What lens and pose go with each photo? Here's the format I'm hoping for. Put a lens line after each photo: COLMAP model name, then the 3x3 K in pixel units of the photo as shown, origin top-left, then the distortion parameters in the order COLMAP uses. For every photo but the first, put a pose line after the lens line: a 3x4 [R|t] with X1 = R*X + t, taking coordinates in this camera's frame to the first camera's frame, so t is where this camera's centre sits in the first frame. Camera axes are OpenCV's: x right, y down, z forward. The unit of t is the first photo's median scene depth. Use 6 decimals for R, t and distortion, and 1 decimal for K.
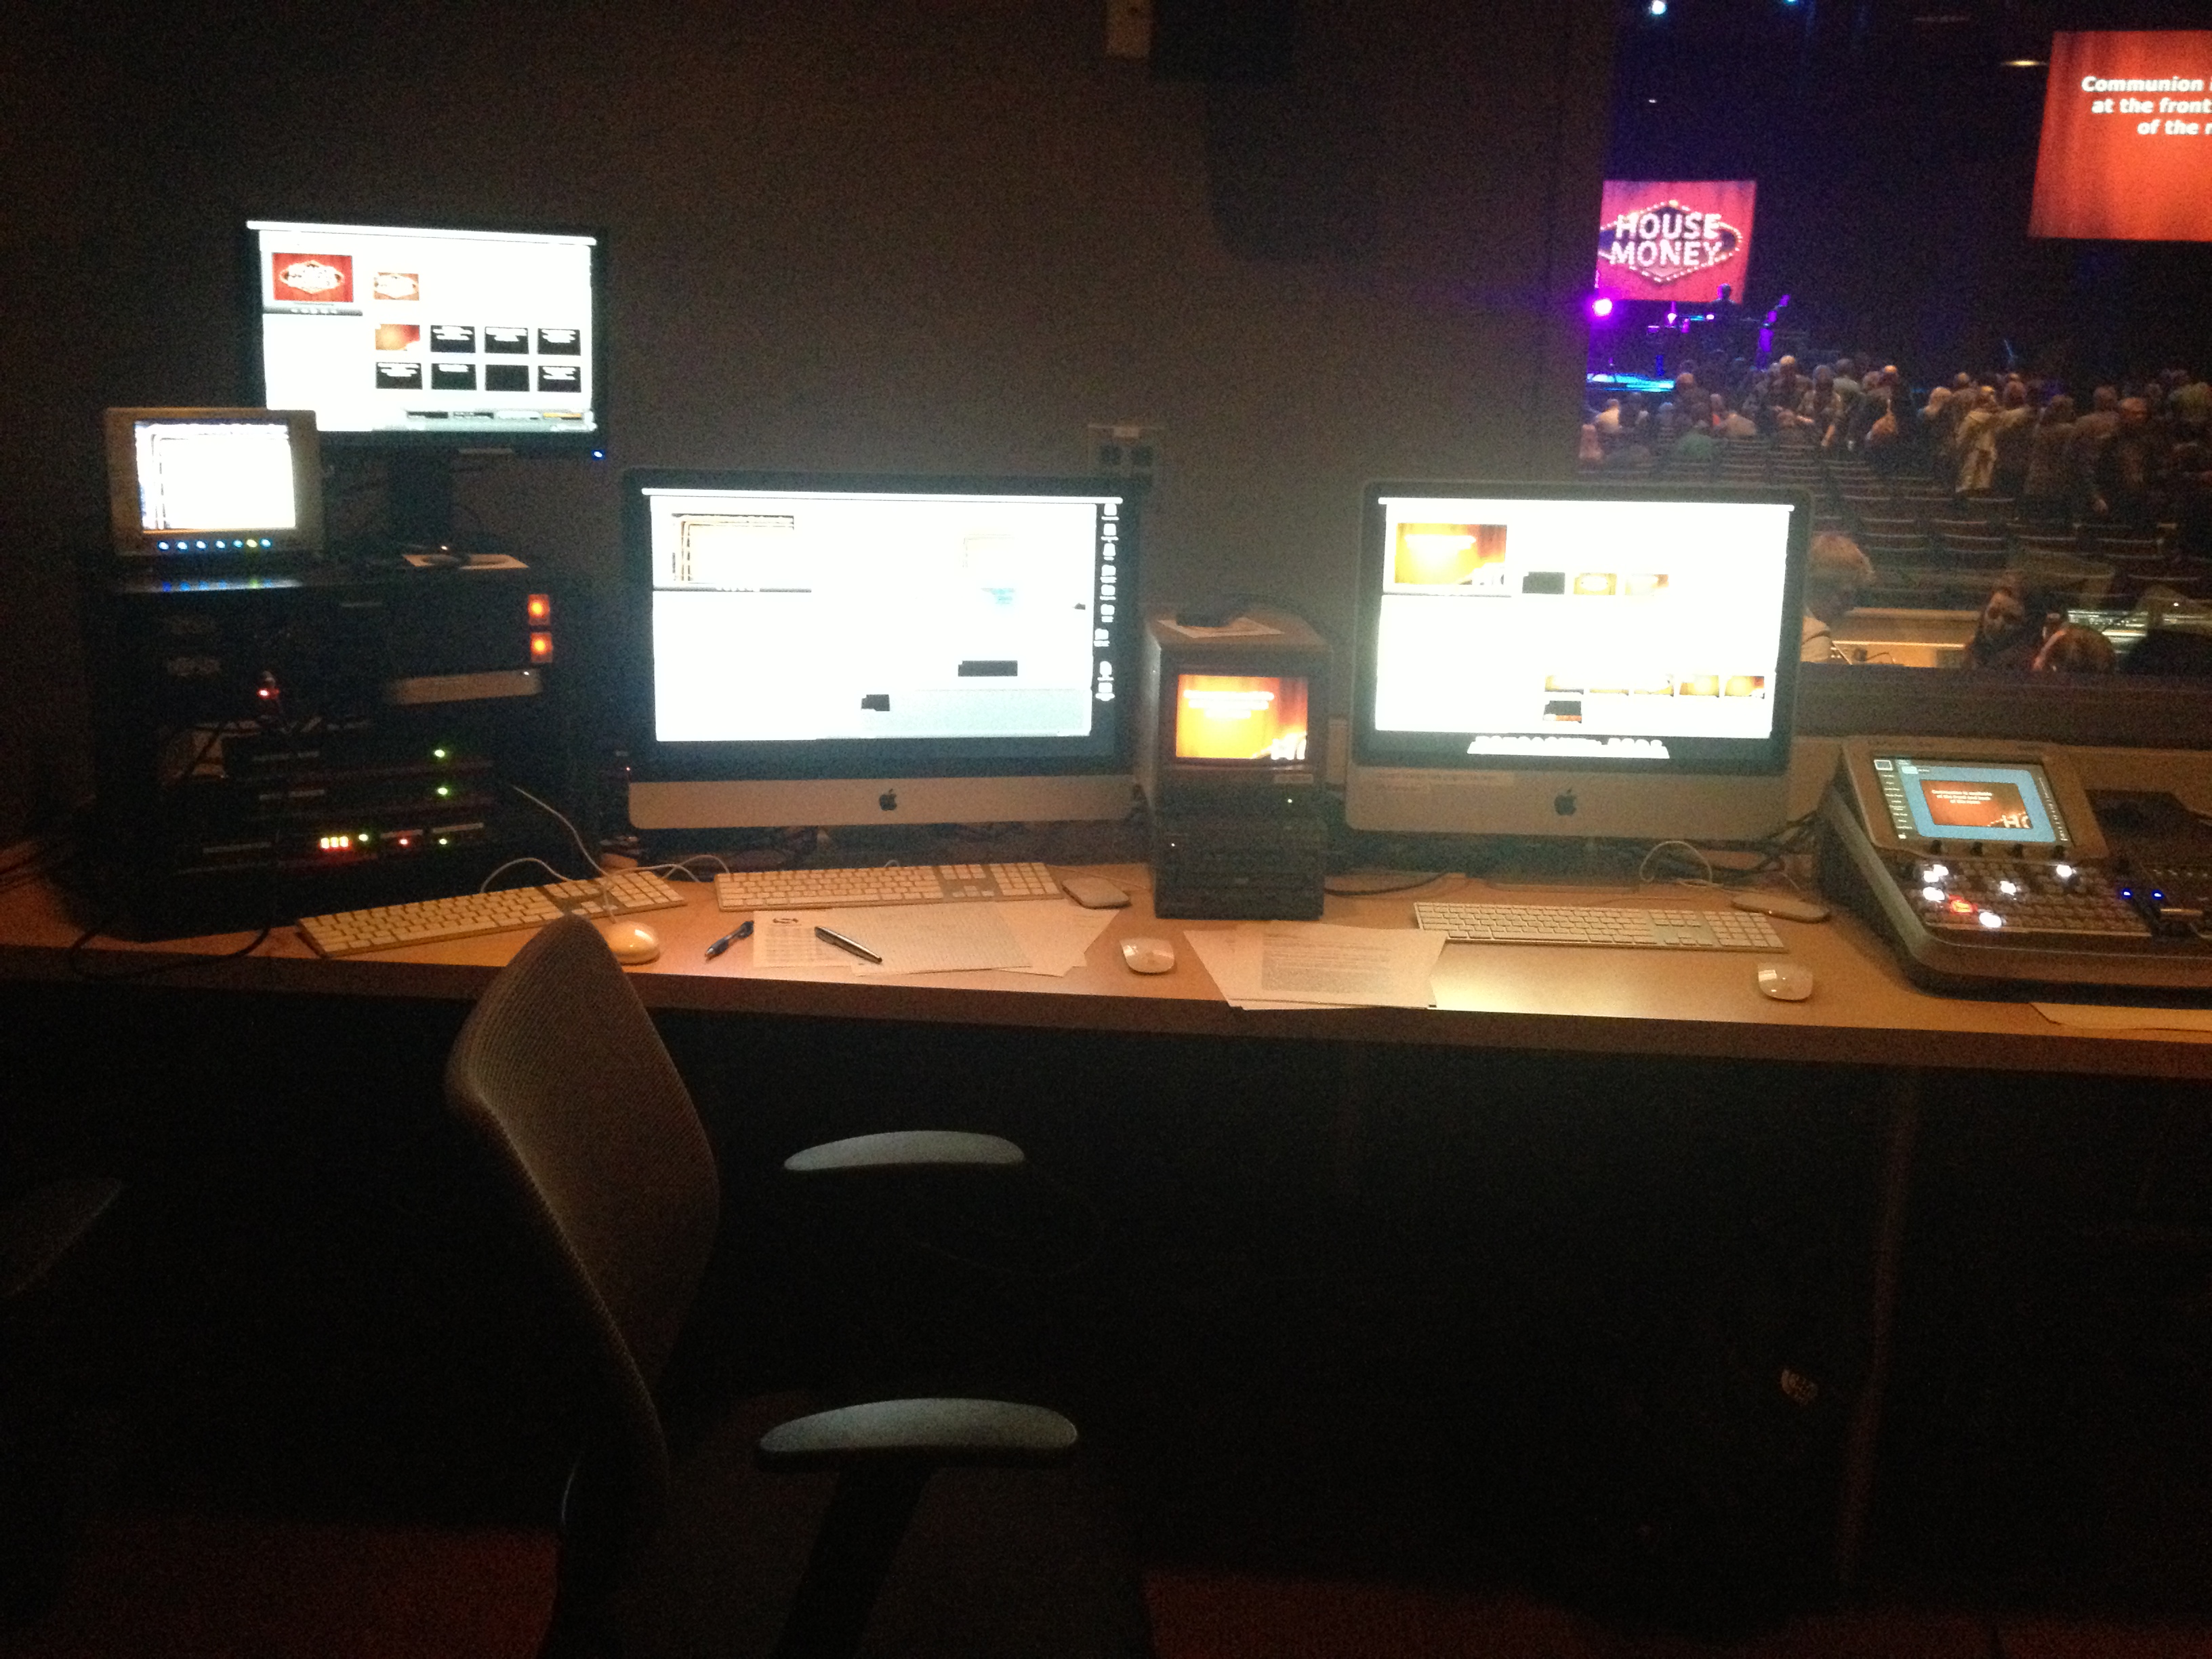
lens RADIAL K [[2267.0, 0, 1105.6], [0, 2267.0, 824.0], [0, 0, 1]] dist [0.084183, 0.000000]
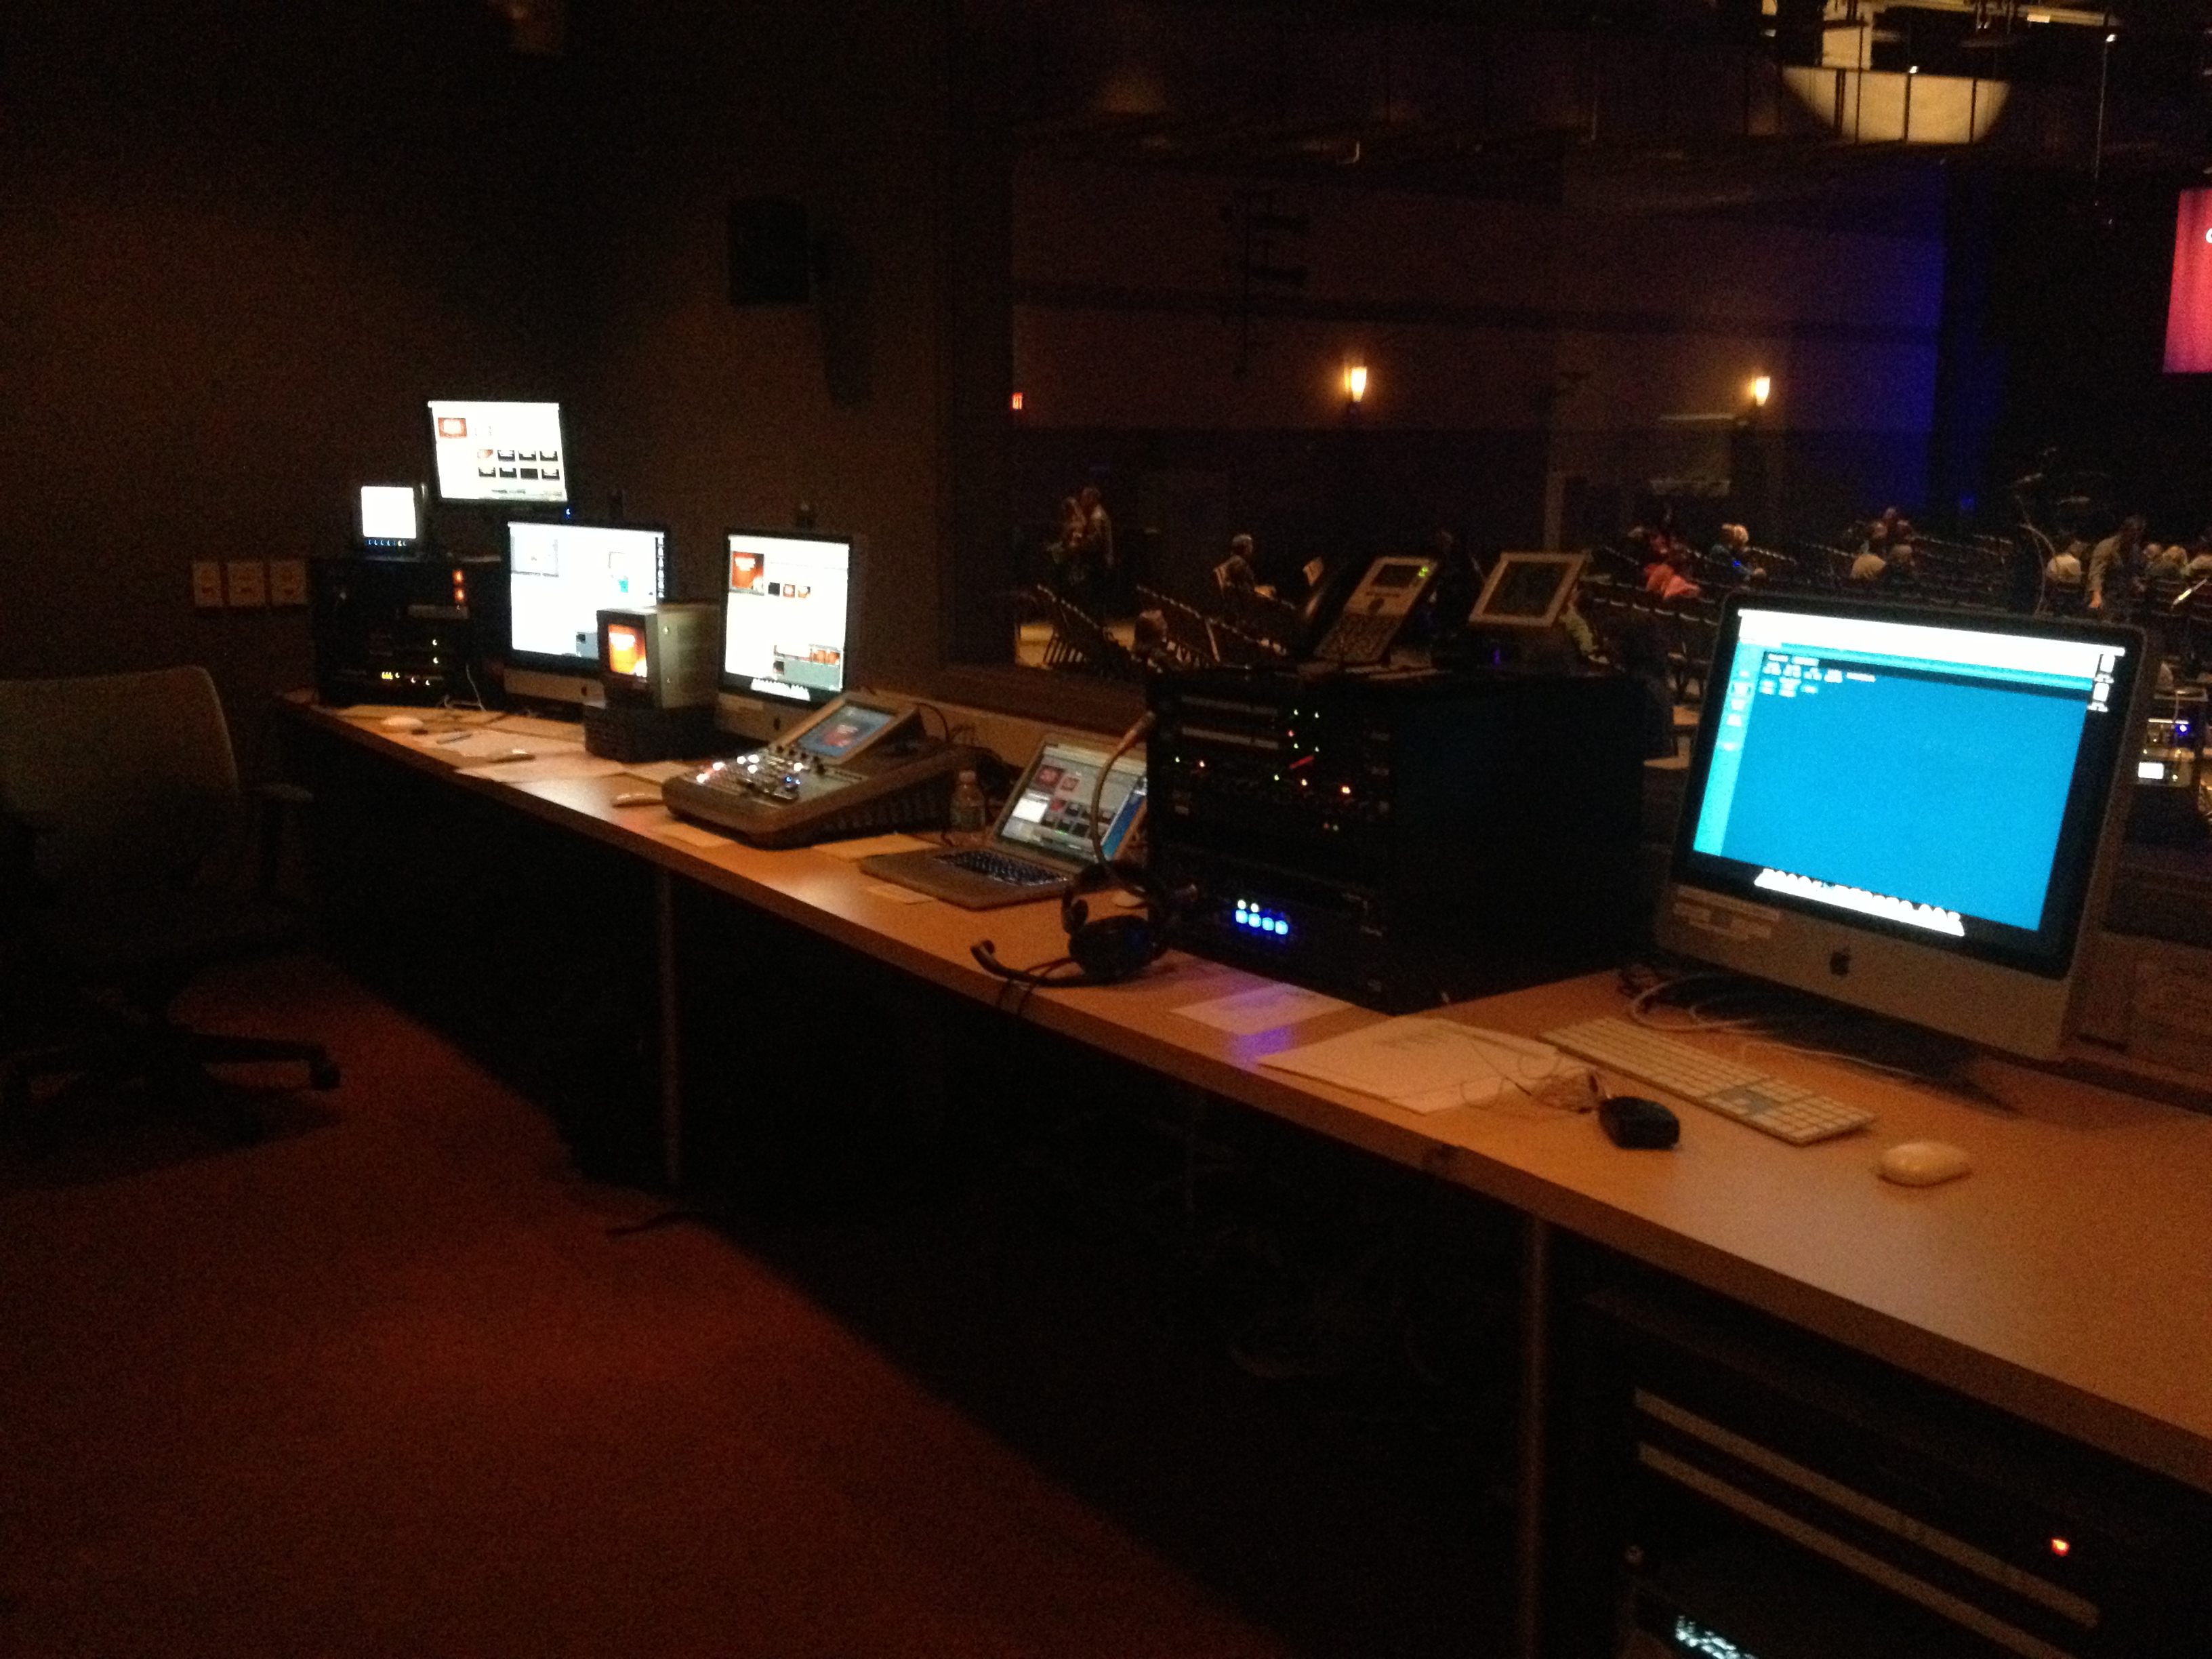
lens RADIAL K [[2242.4, 0, 1105.6], [0, 2242.4, 835.3], [0, 0, 1]] dist [0.095701, 0.000000]
pose [[0.576554, 0.113950, -0.809074, 1.739703], [-0.179849, 0.983640, 0.010374, 0.011112], [0.797019, 0.139530, 0.587615, 0.264985]]
